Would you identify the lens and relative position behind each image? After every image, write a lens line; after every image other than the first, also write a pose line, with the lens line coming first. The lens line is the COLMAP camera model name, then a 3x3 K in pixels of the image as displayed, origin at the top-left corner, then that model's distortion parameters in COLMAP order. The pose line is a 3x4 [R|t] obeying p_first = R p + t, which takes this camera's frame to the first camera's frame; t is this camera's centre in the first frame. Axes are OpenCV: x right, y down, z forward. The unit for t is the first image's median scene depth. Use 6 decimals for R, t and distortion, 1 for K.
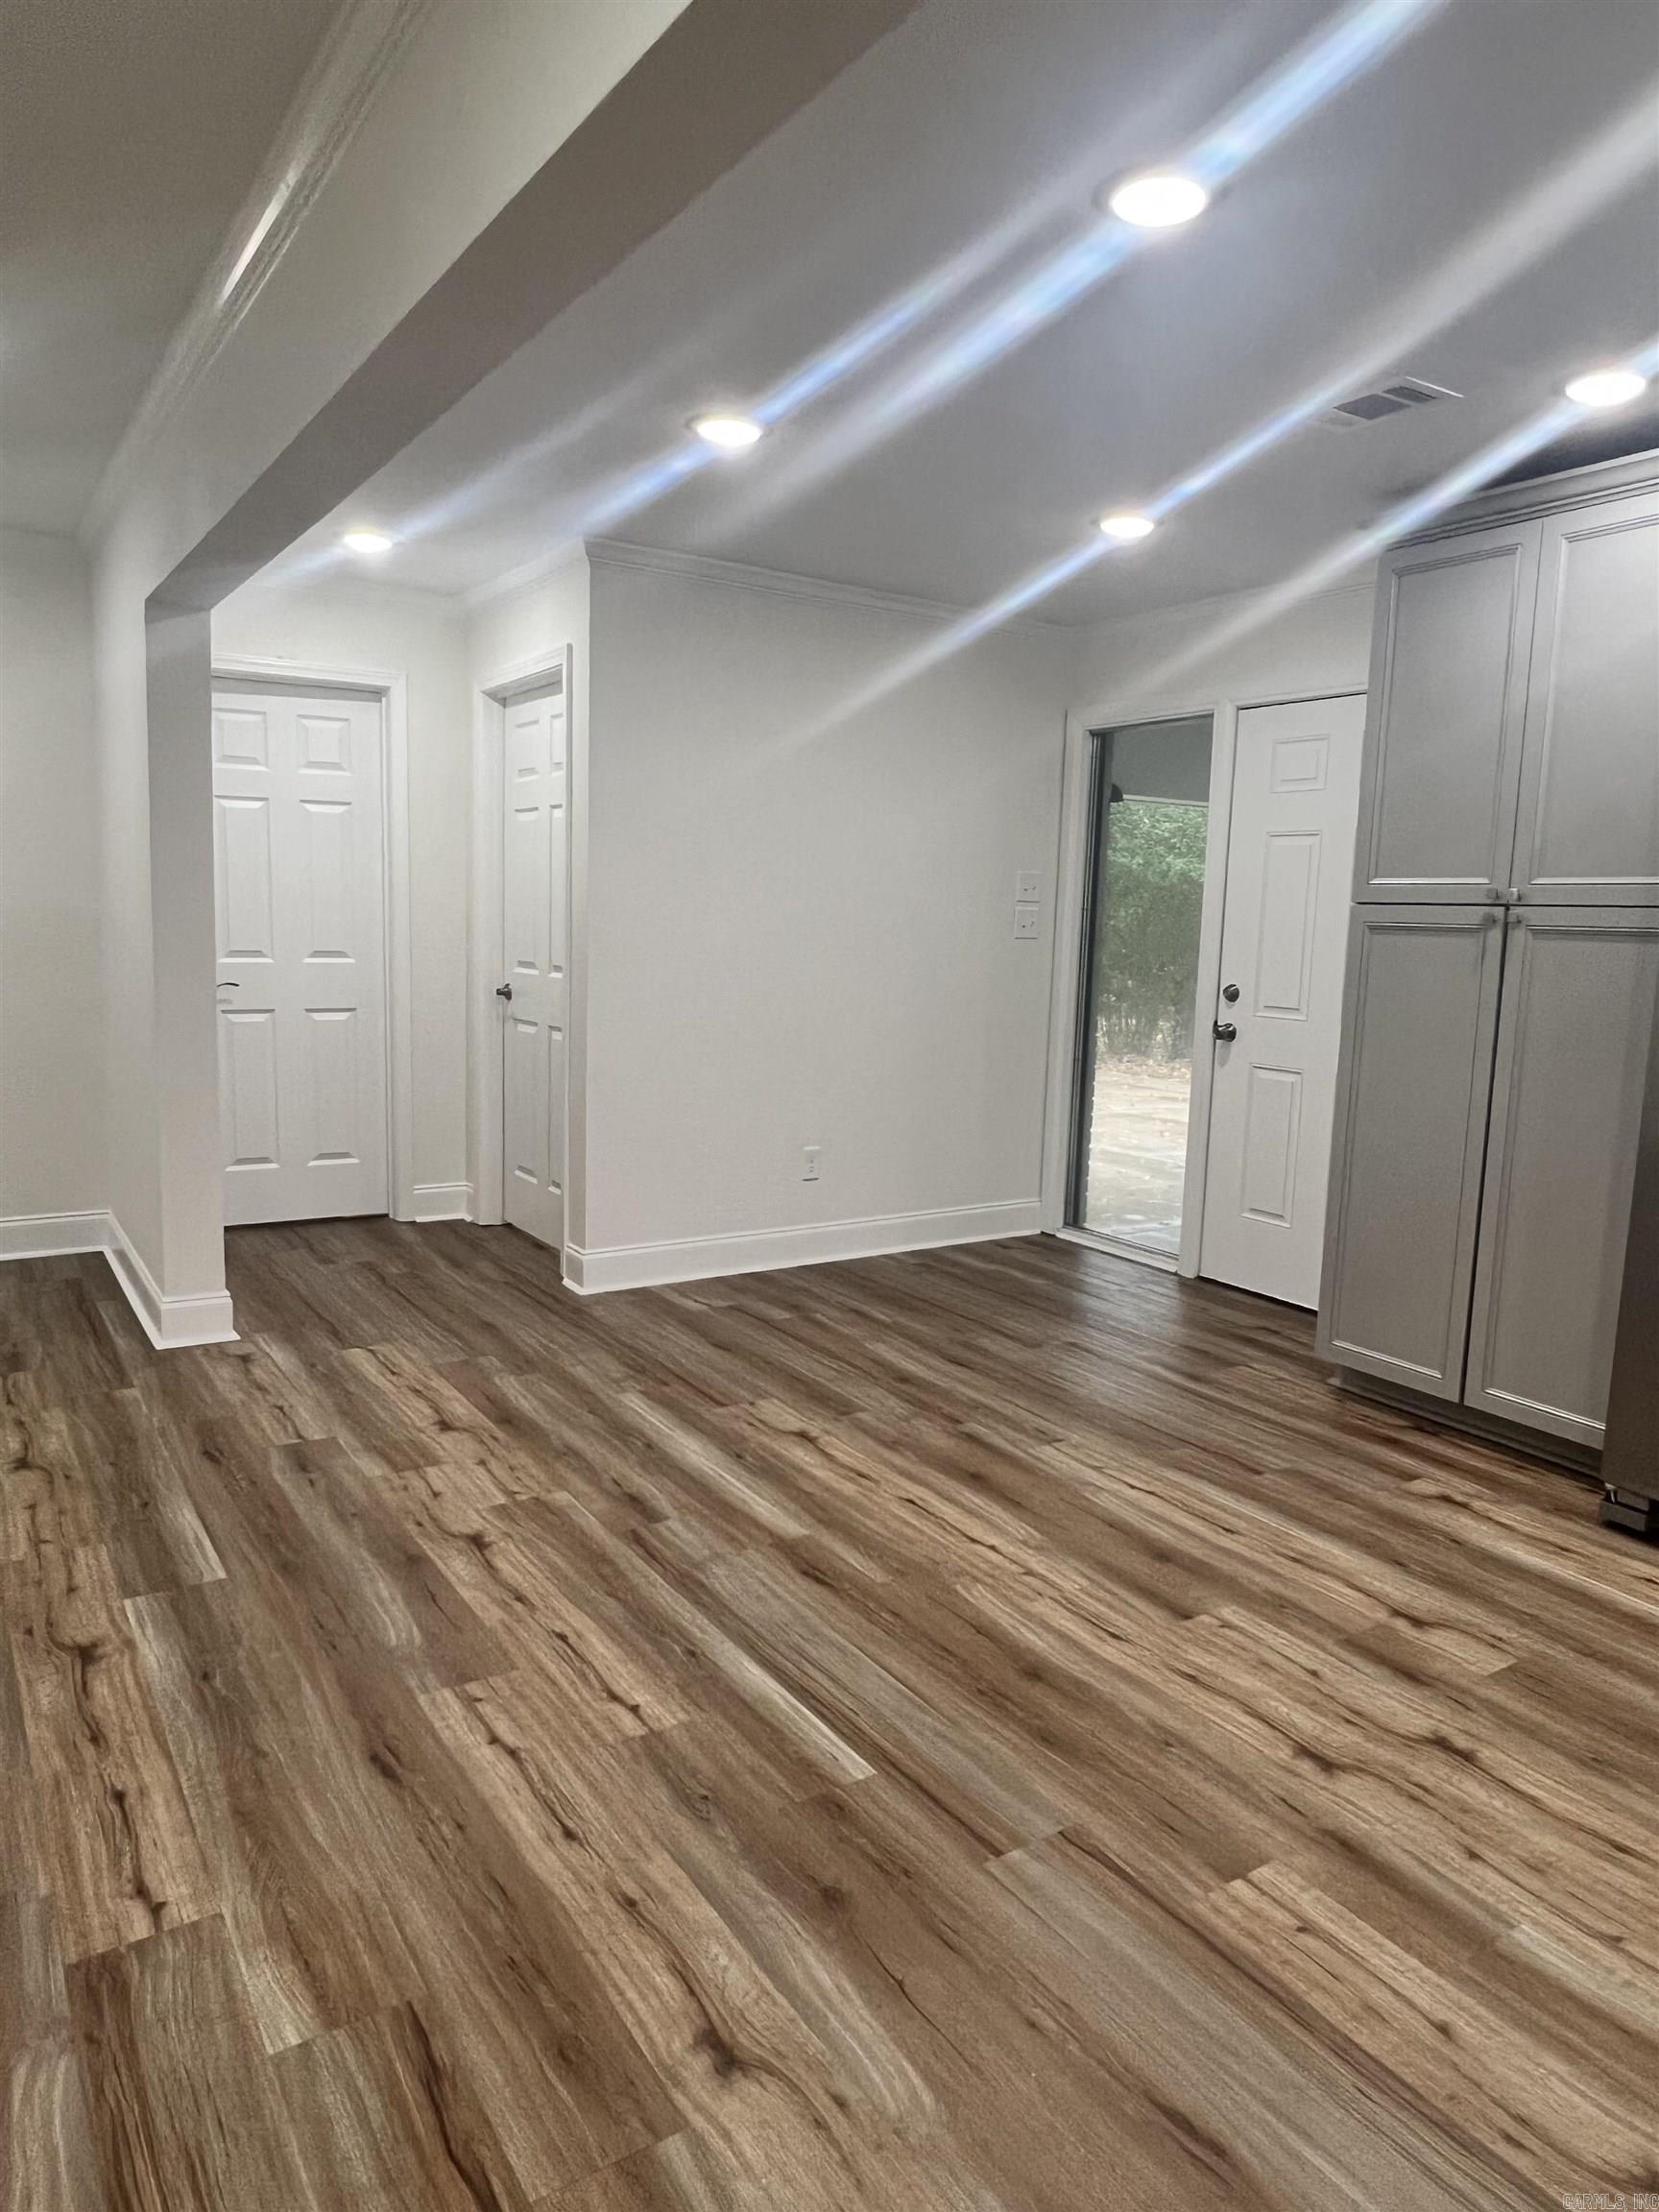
lens RADIAL K [[1426.3, 0, 829.5], [0, 1426.3, 1106.0], [0, 0, 1]] dist [0.004314, 0.000253]
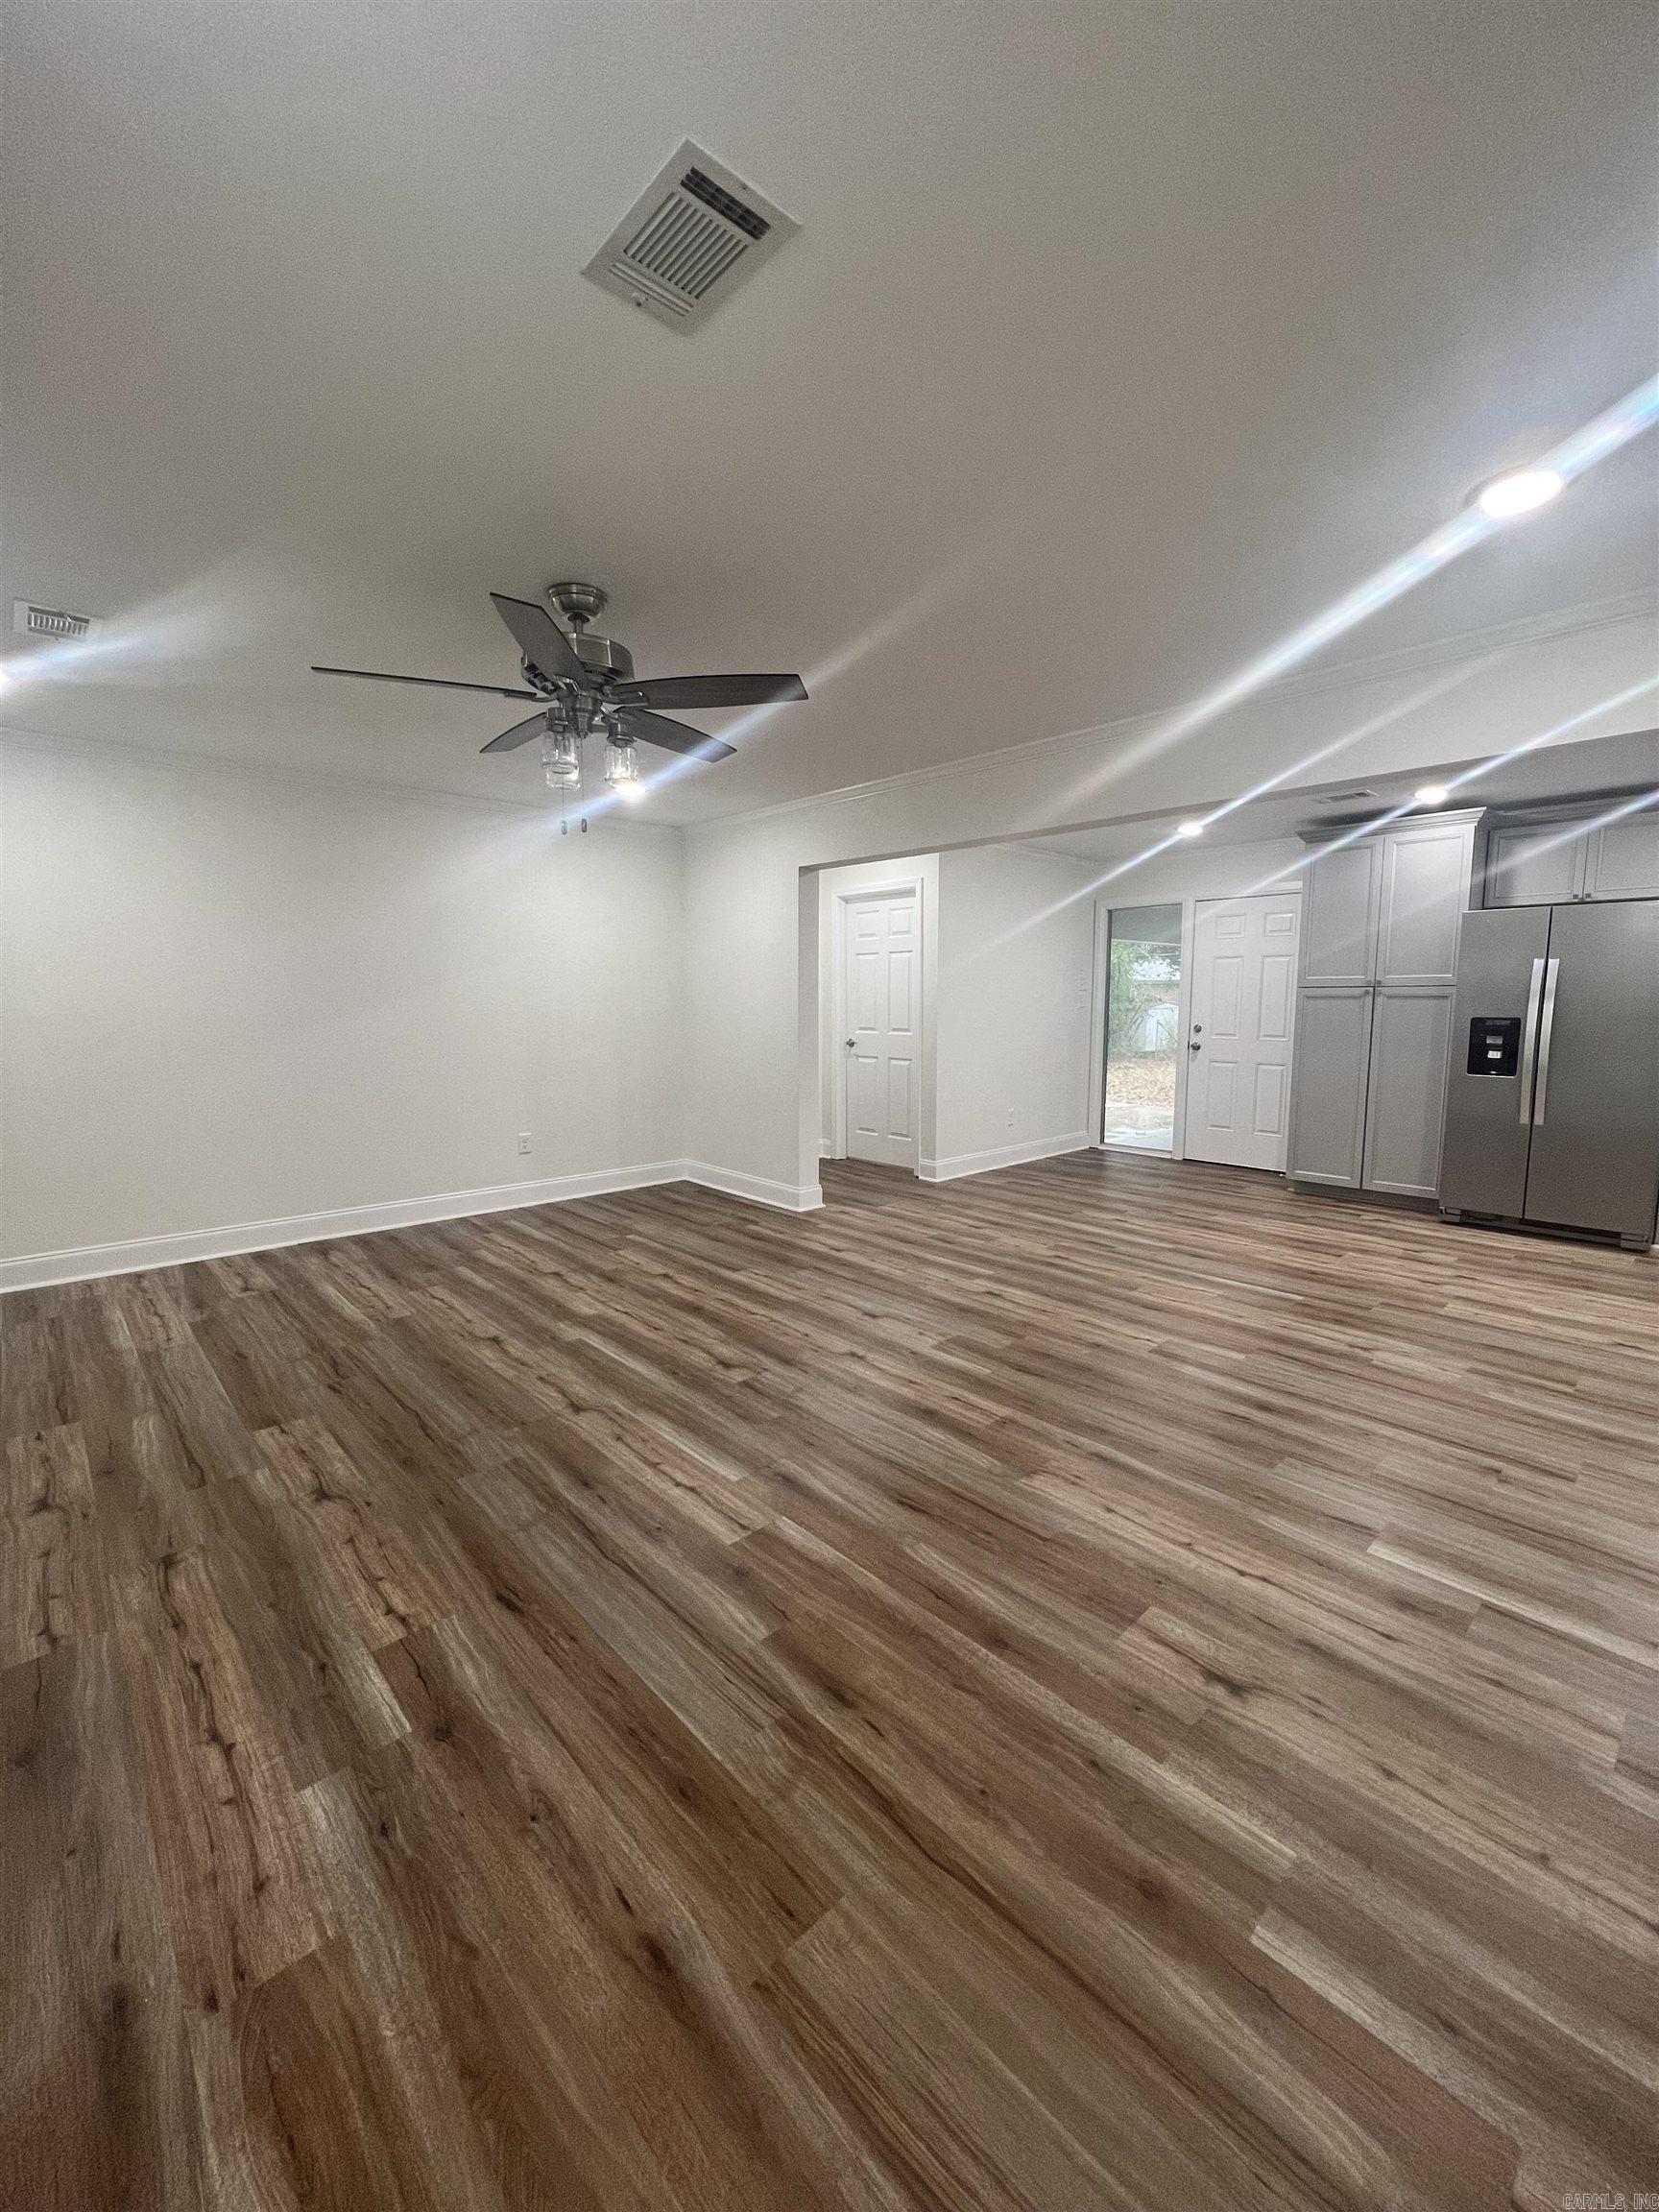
lens RADIAL K [[883.8, 0, 835.8], [0, 883.8, 1100.8], [0, 0, 1]] dist [0.001422, -0.000140]
pose [[0.984321, -0.052852, 0.168285, -0.835870], [0.055788, 0.998361, -0.012767, 0.031419], [-0.167334, 0.021956, 0.985656, -0.427586]]
